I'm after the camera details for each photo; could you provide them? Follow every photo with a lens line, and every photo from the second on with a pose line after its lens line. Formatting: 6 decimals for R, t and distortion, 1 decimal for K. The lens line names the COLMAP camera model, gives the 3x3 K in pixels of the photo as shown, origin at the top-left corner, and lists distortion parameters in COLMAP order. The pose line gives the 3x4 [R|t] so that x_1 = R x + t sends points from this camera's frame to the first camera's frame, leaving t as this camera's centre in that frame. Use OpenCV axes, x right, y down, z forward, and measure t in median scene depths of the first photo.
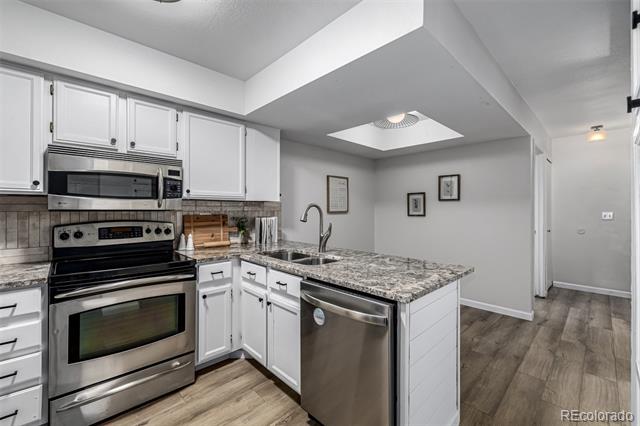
lens RADIAL K [[272.5, 0, 321.9], [0, 272.5, 210.8], [0, 0, 1]] dist [0.001784, 0.000083]
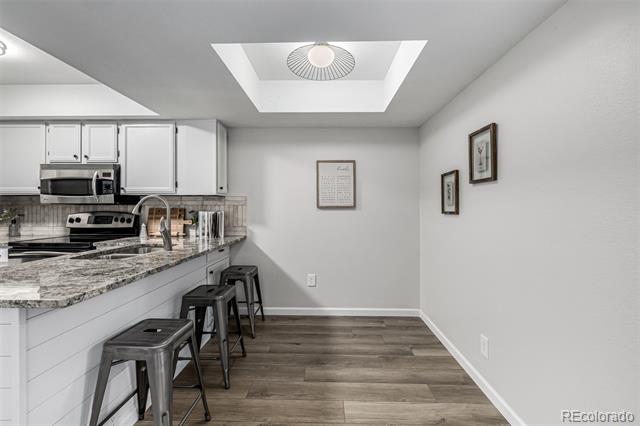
lens RADIAL K [[272.5, 0, 320.6], [0, 272.5, 208.8], [0, 0, 1]] dist [0.001784, 0.000083]
pose [[0.698984, 0.005694, -0.715115, 0.895831], [-0.003930, 0.999984, 0.004120, 0.009754], [0.715127, -0.000069, 0.698995, 0.682563]]
